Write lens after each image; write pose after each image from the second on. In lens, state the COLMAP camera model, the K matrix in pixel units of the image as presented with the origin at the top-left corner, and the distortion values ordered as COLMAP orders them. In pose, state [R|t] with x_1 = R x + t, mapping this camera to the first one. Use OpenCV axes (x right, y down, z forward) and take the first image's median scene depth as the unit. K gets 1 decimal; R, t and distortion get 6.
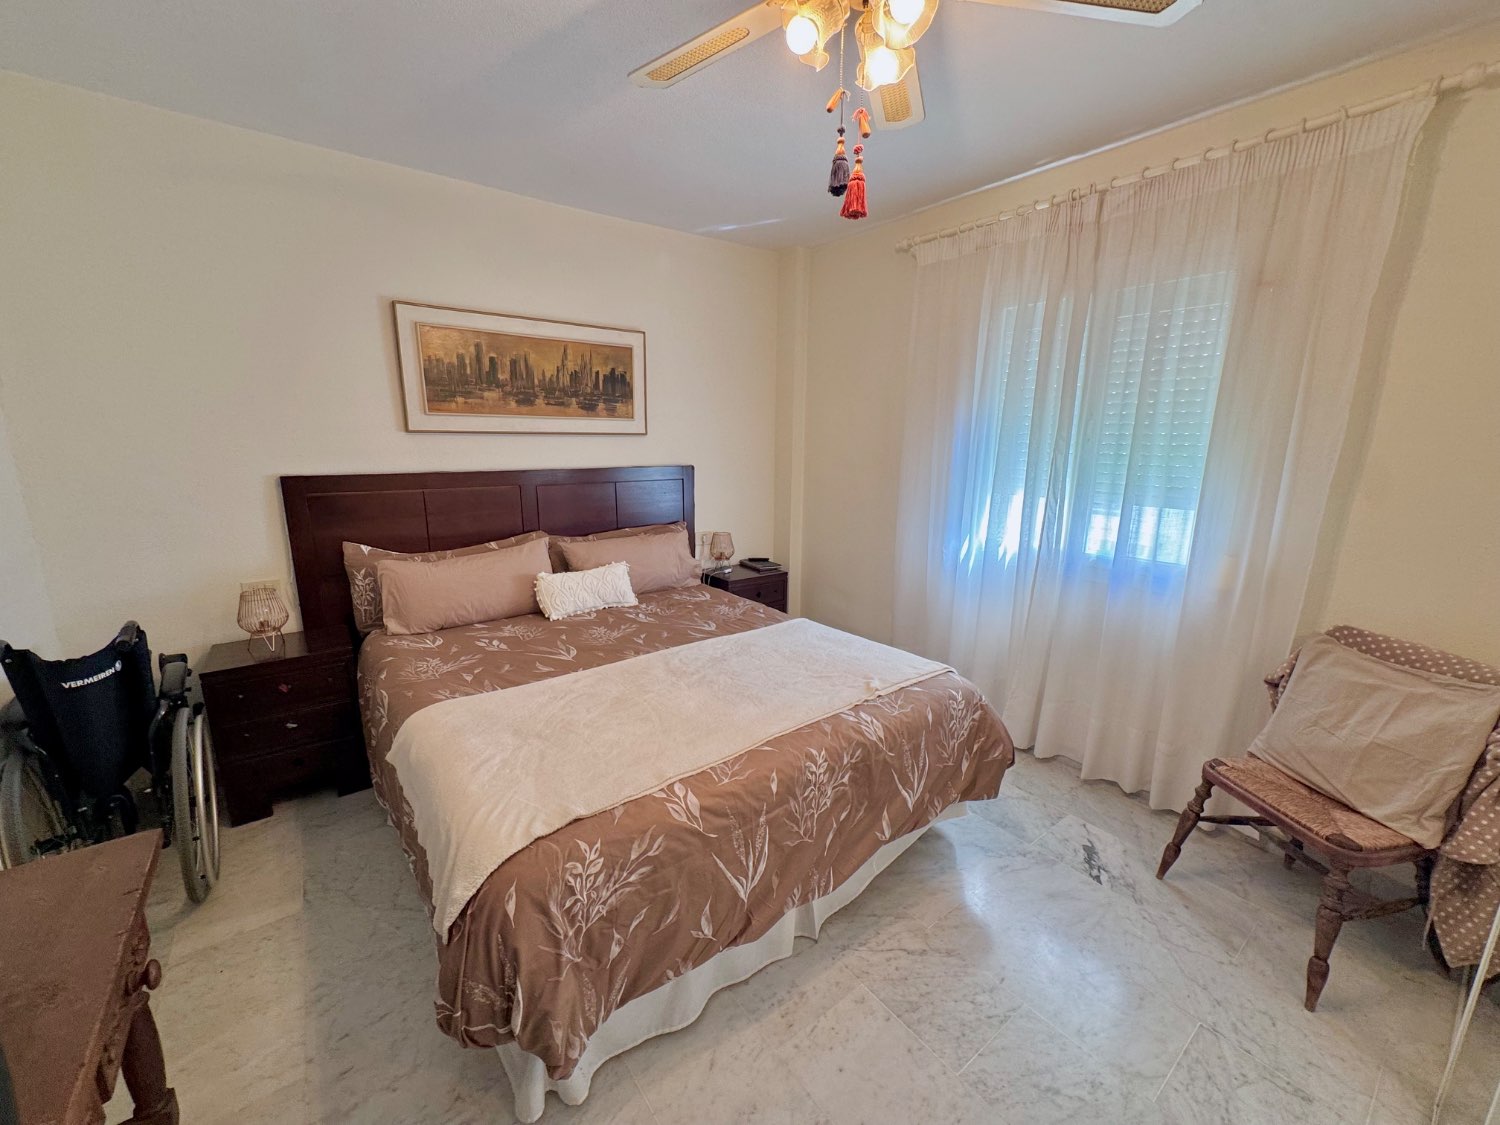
lens RADIAL K [[591.7, 0, 748.8], [0, 591.7, 561.6], [0, 0, 1]] dist [-0.005363, 0.000996]
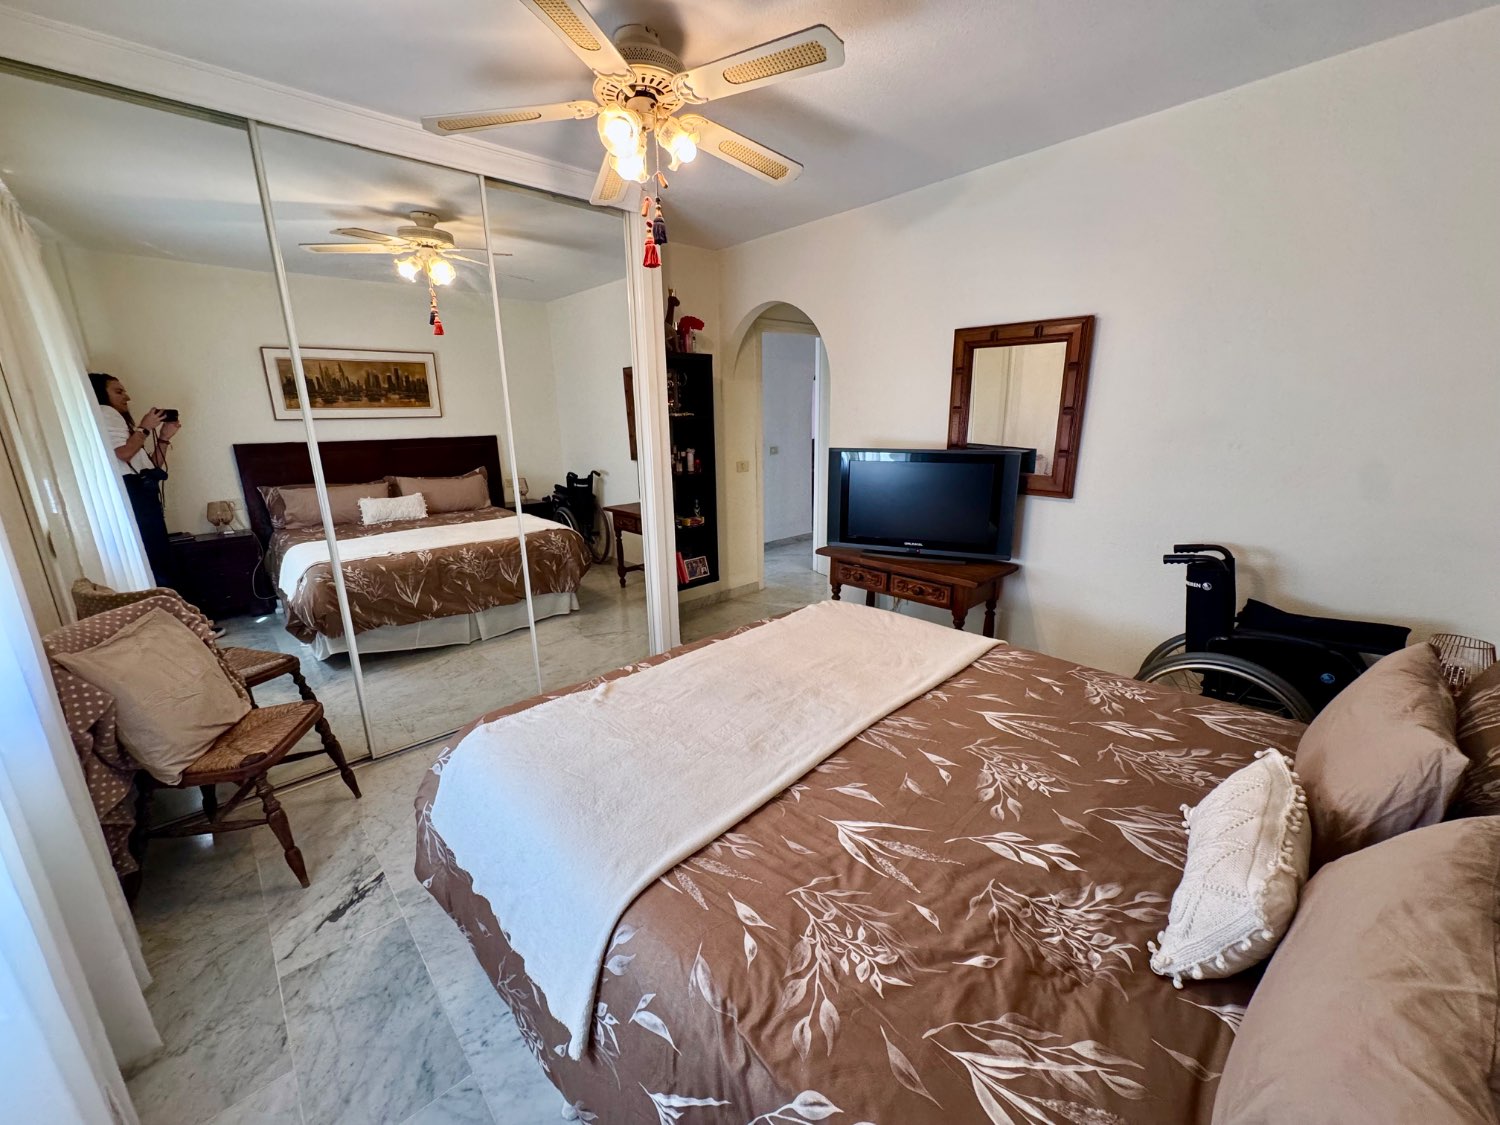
lens RADIAL K [[591.7, 0, 752.3], [0, 591.7, 562.4], [0, 0, 1]] dist [-0.005363, 0.000996]
pose [[-0.993988, 0.030844, -0.105054, 0.057315], [-0.019699, 0.893463, 0.448705, -0.313733], [0.107702, 0.448076, -0.887484, 1.439971]]
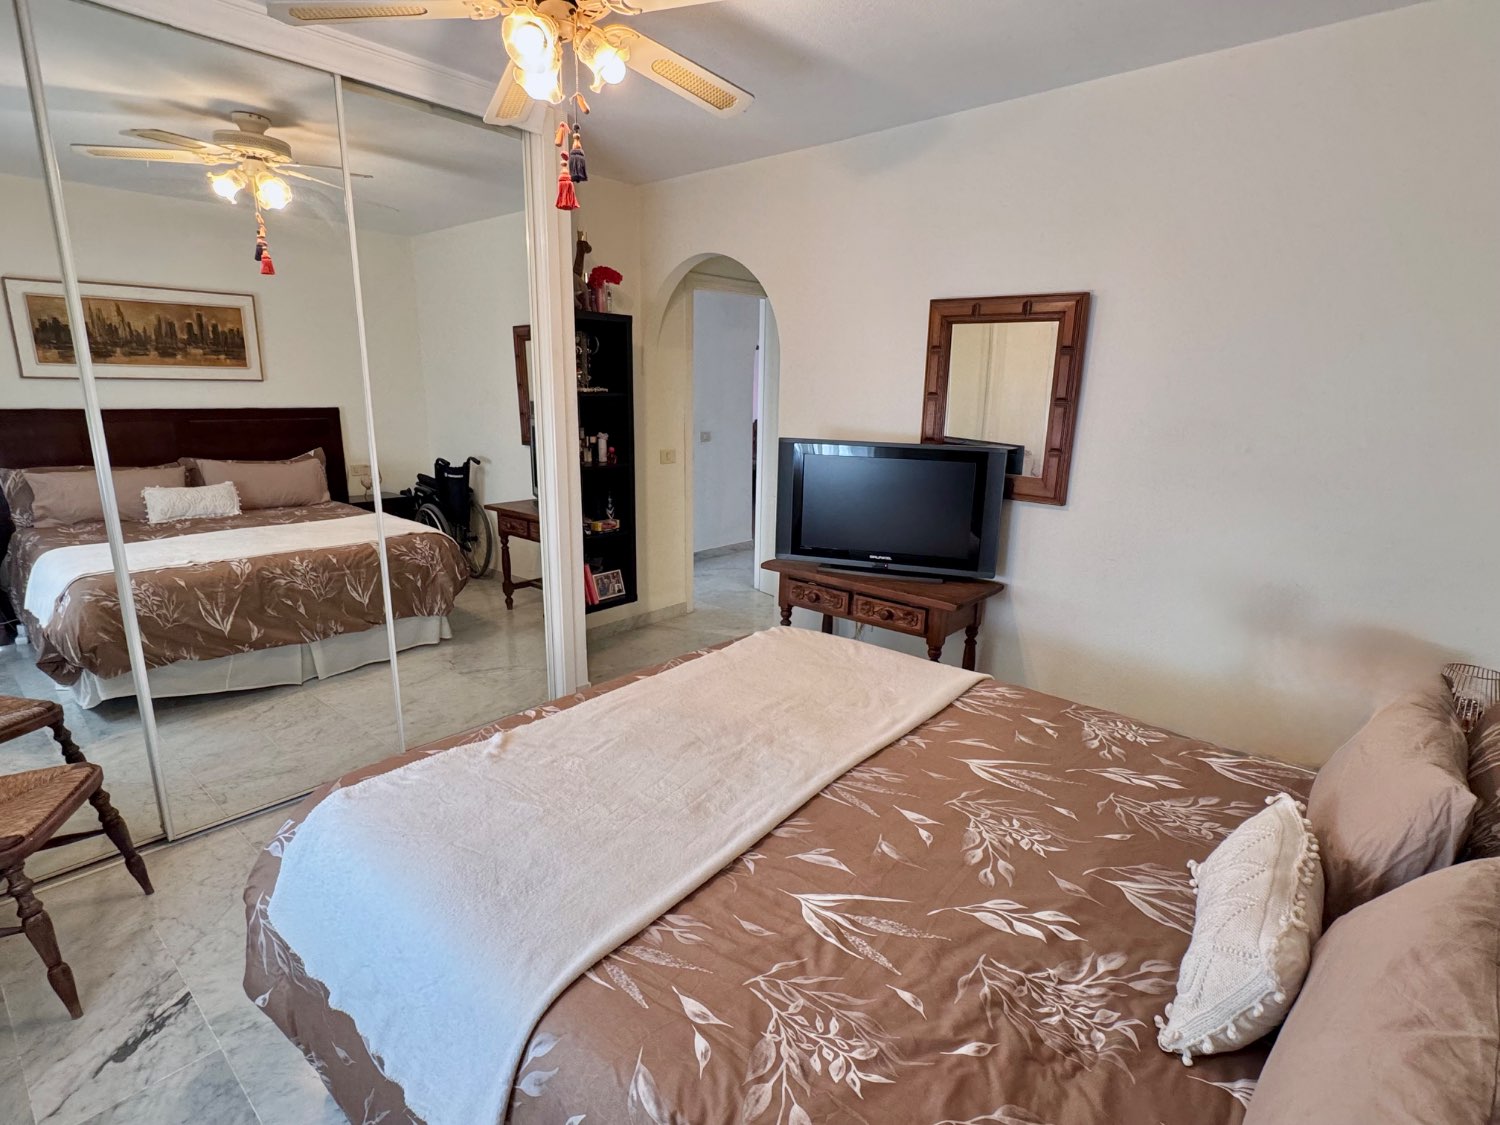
lens RADIAL K [[750.5, 0, 755.0], [0, 750.5, 563.2], [0, 0, 1]] dist [-0.004926, 0.000895]
pose [[-0.977021, 0.020099, -0.212192, 0.078277], [-0.074102, 0.901409, 0.426580, -0.325754], [0.199846, 0.432501, -0.879207, 1.456729]]
